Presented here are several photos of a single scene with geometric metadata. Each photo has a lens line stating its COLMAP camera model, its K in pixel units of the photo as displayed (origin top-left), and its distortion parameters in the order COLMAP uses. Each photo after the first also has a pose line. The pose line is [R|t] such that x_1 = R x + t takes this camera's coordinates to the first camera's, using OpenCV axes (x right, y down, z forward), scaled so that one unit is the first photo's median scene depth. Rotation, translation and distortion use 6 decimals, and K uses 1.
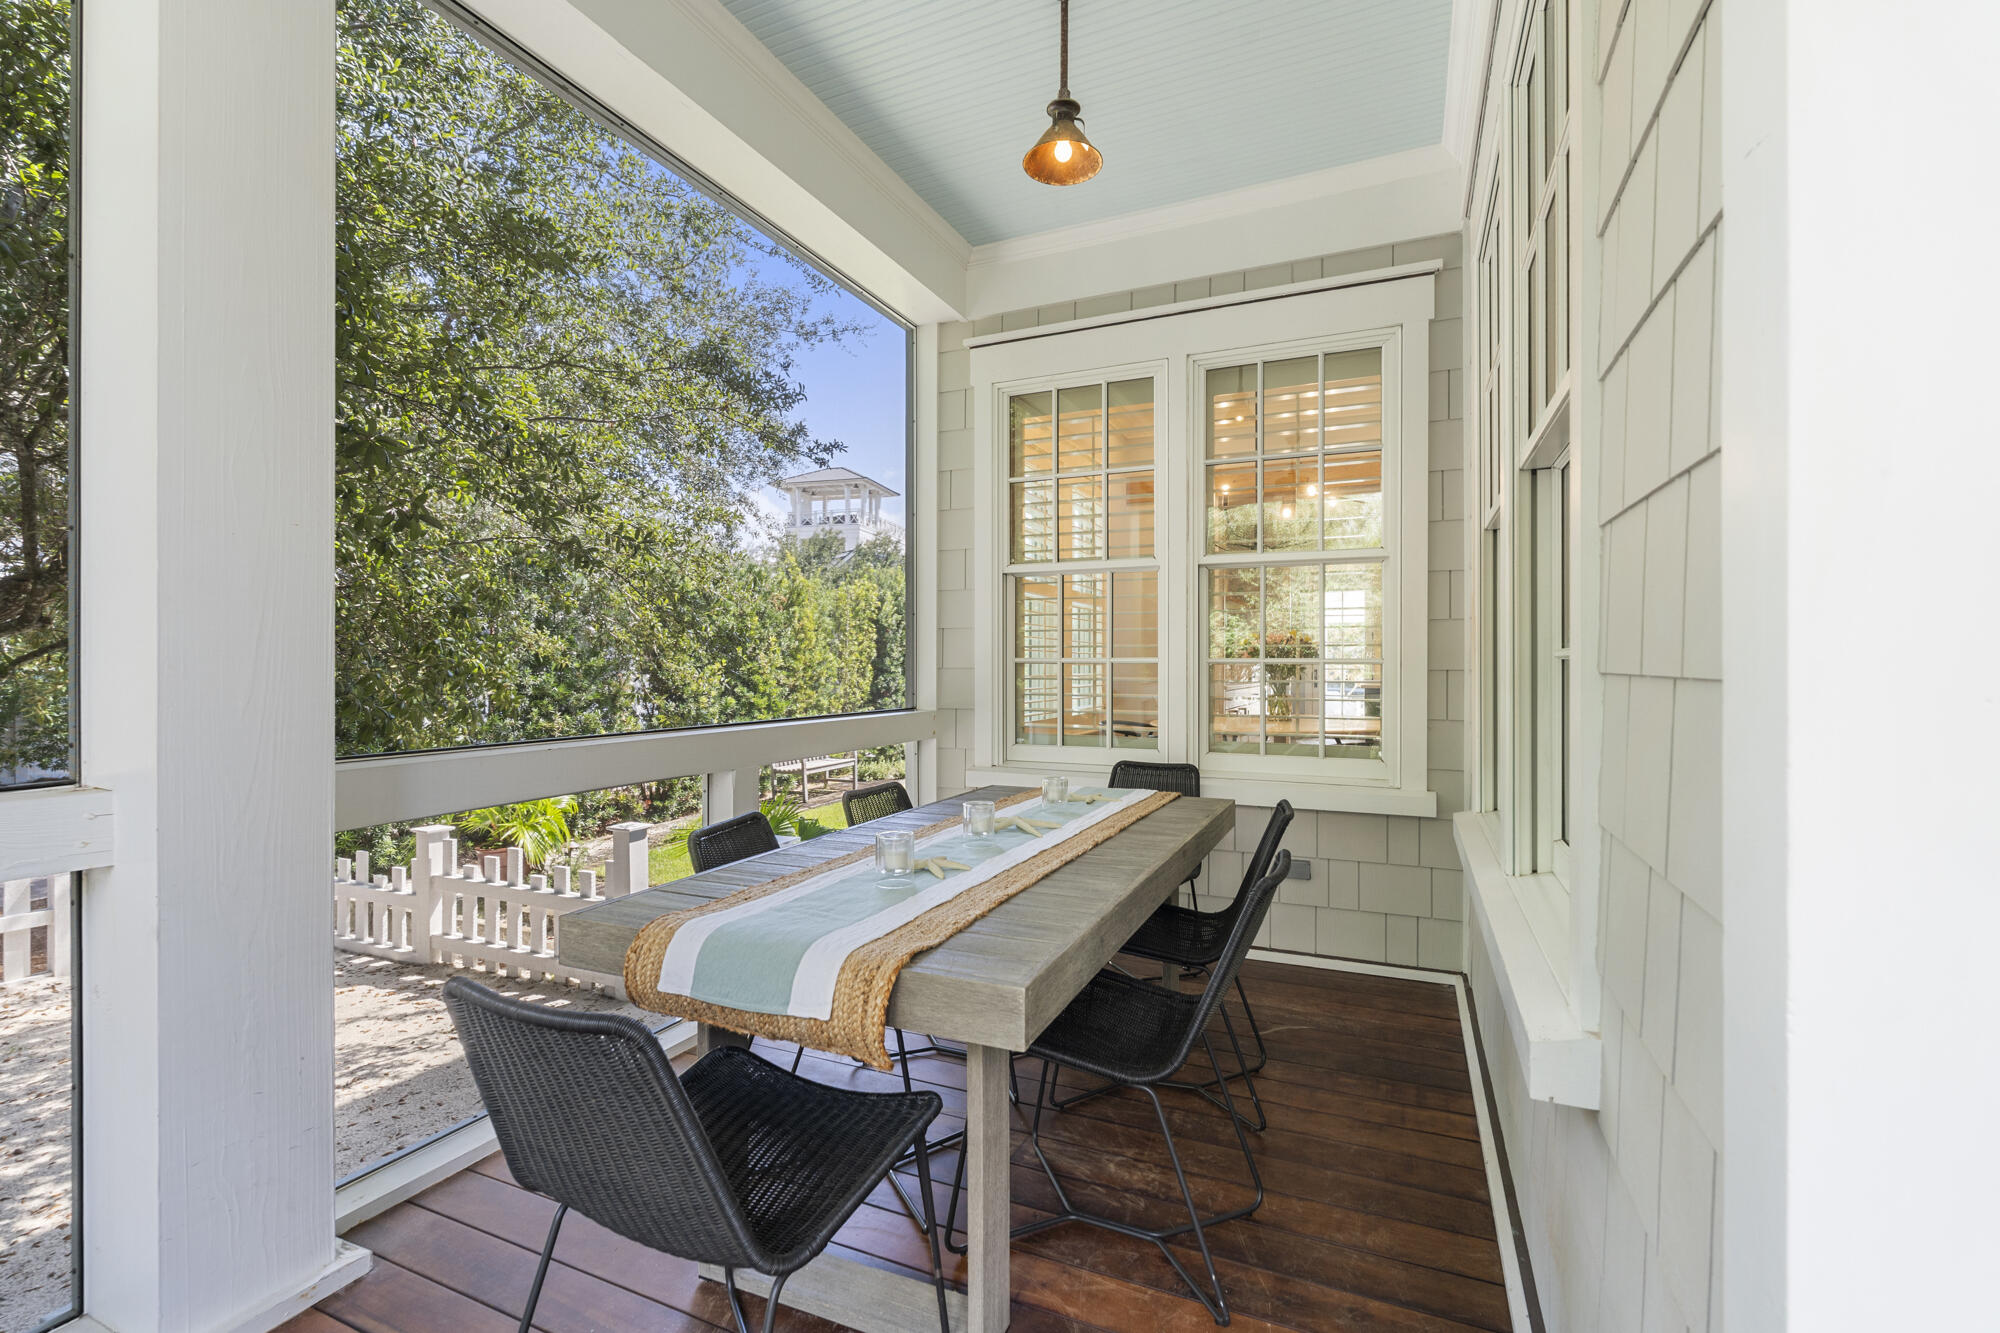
lens RADIAL K [[878.4, 0, 1000.0], [0, 878.4, 666.5], [0, 0, 1]] dist [-0.004504, 0.000091]
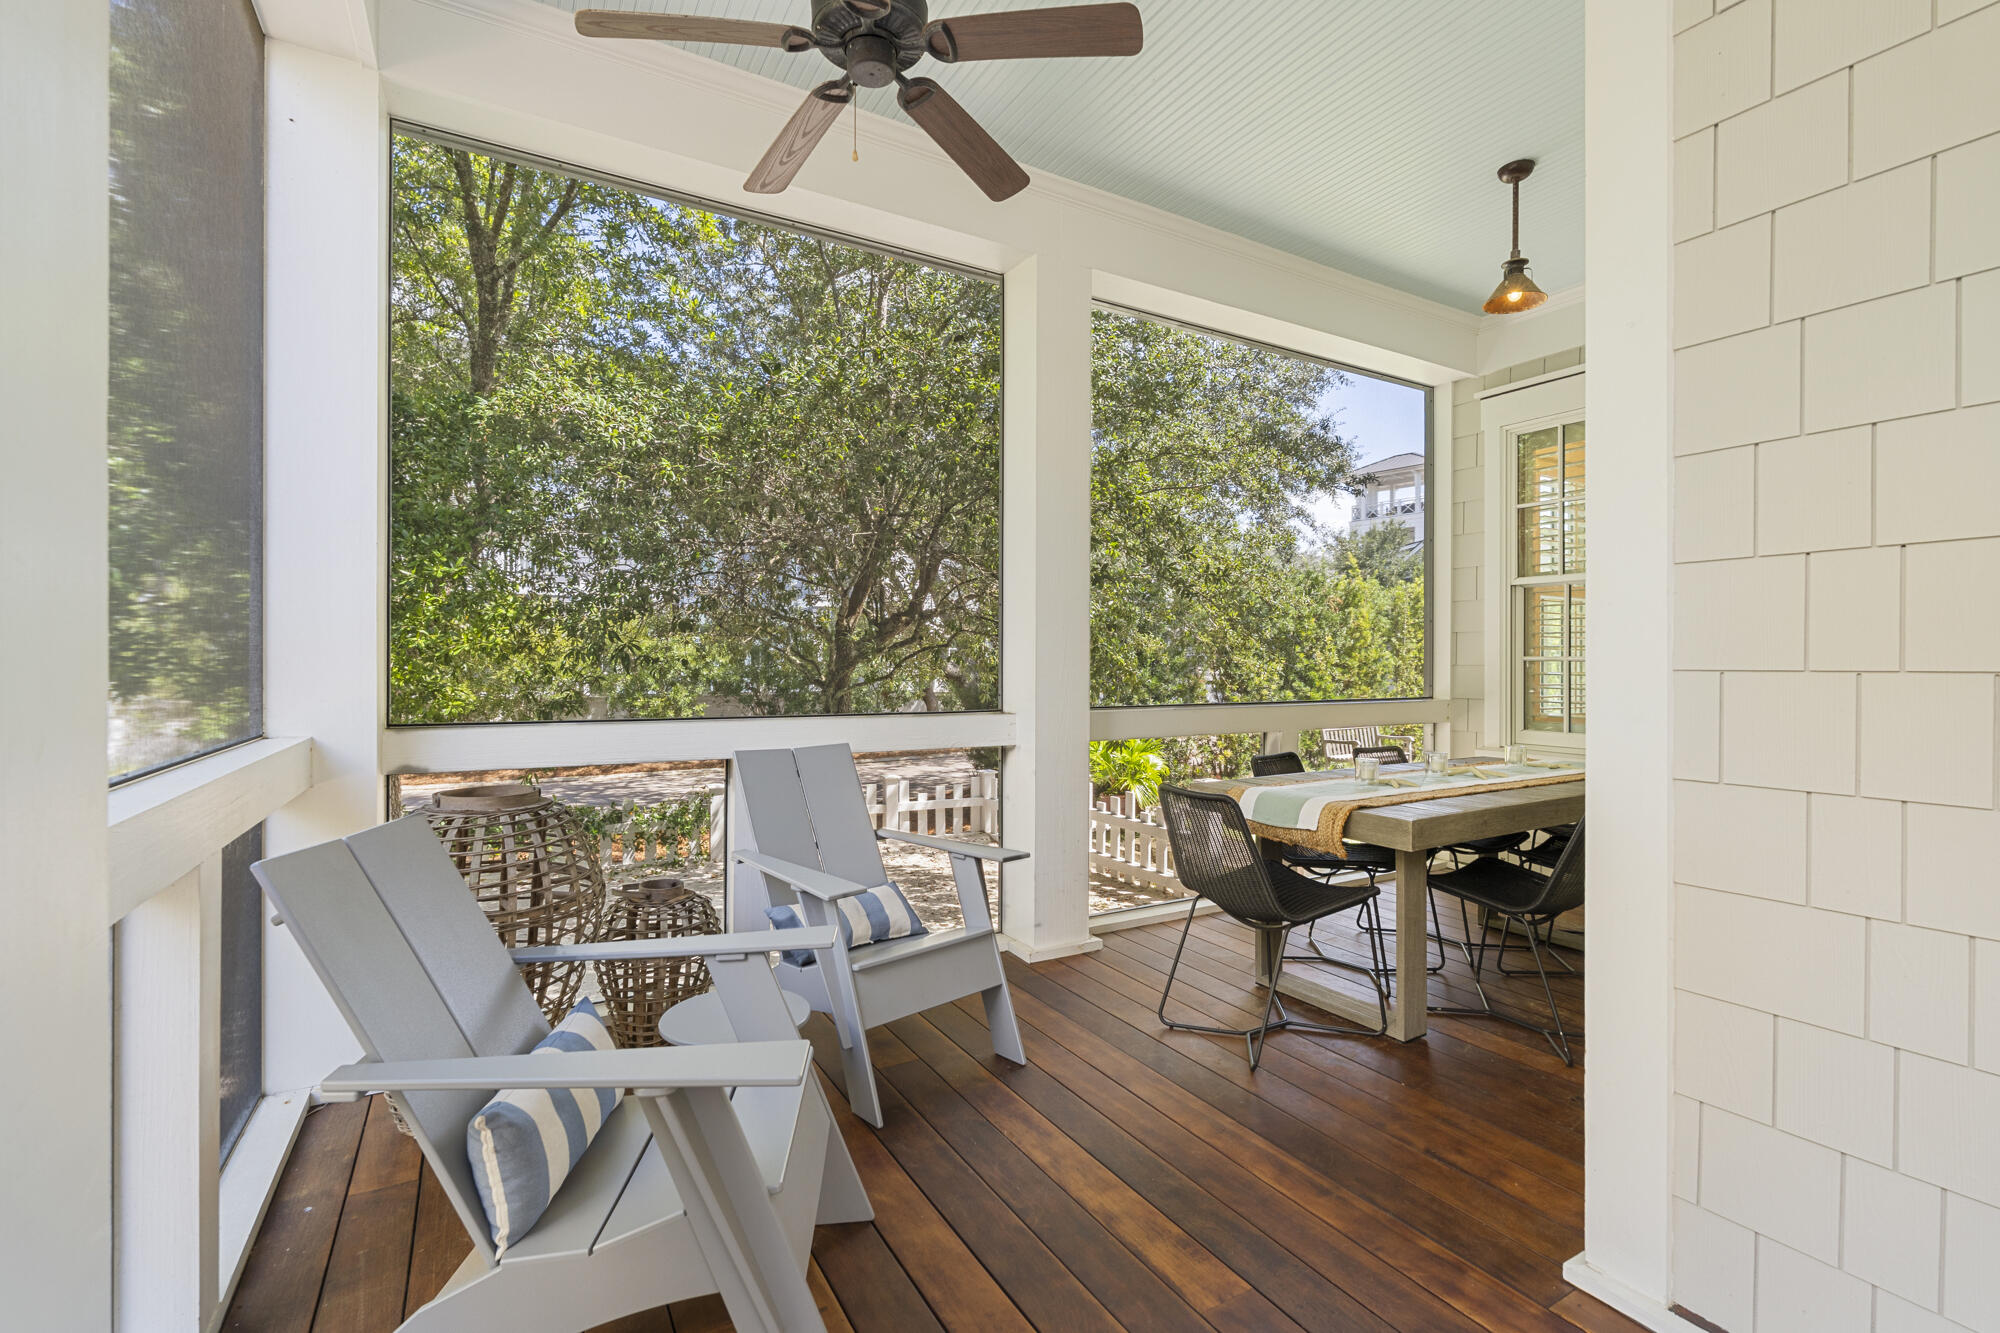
lens RADIAL K [[878.4, 0, 1000.0], [0, 878.4, 666.5], [0, 0, 1]] dist [-0.004504, 0.000091]
pose [[0.813439, 0.004108, -0.581635, 0.076690], [-0.002286, 0.999990, 0.003866, 0.000404], [0.581646, -0.001815, 0.813440, -0.214927]]
